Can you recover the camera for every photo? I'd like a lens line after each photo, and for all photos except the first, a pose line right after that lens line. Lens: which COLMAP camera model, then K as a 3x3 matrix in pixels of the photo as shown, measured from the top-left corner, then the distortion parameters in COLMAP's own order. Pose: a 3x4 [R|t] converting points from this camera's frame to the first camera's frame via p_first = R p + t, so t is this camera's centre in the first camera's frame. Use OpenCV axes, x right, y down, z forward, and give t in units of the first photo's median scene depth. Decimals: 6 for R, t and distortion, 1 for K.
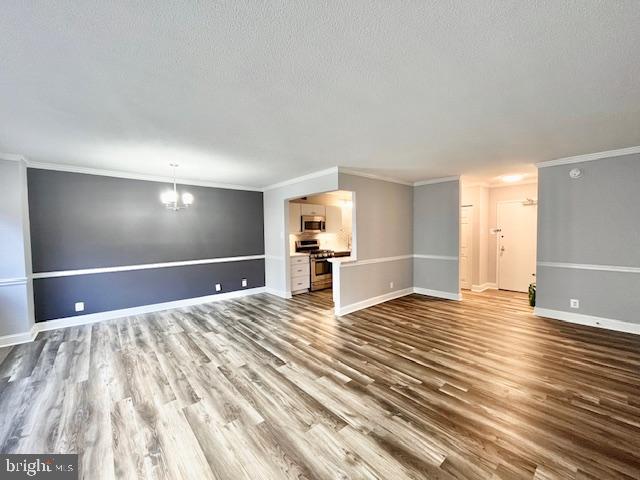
lens RADIAL K [[257.7, 0, 318.9], [0, 257.7, 241.7], [0, 0, 1]] dist [-0.000031, -0.000569]
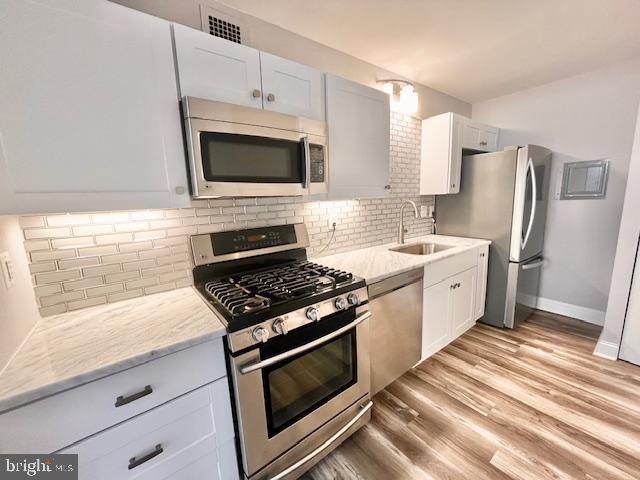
lens RADIAL K [[257.7, 0, 321.8], [0, 257.7, 241.2], [0, 0, 1]] dist [-0.000031, -0.000569]
pose [[0.998172, -0.021501, -0.056492, 0.035308], [0.029404, 0.989284, 0.143014, -0.027509], [0.052812, -0.144413, 0.988107, 0.785955]]
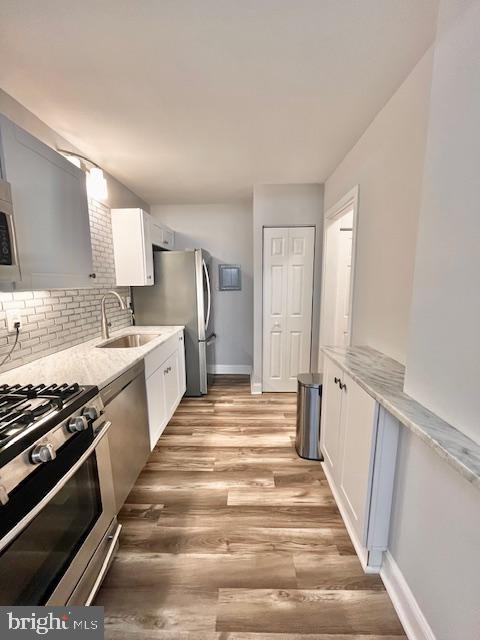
lens RADIAL K [[257.7, 0, 241.9], [0, 257.7, 321.0], [0, 0, 1]] dist [-0.000031, -0.000569]
pose [[0.671764, -0.111502, 0.732326, 0.000713], [0.024551, 0.991415, 0.128430, -0.029714], [-0.740359, -0.068295, 0.668734, 0.802865]]
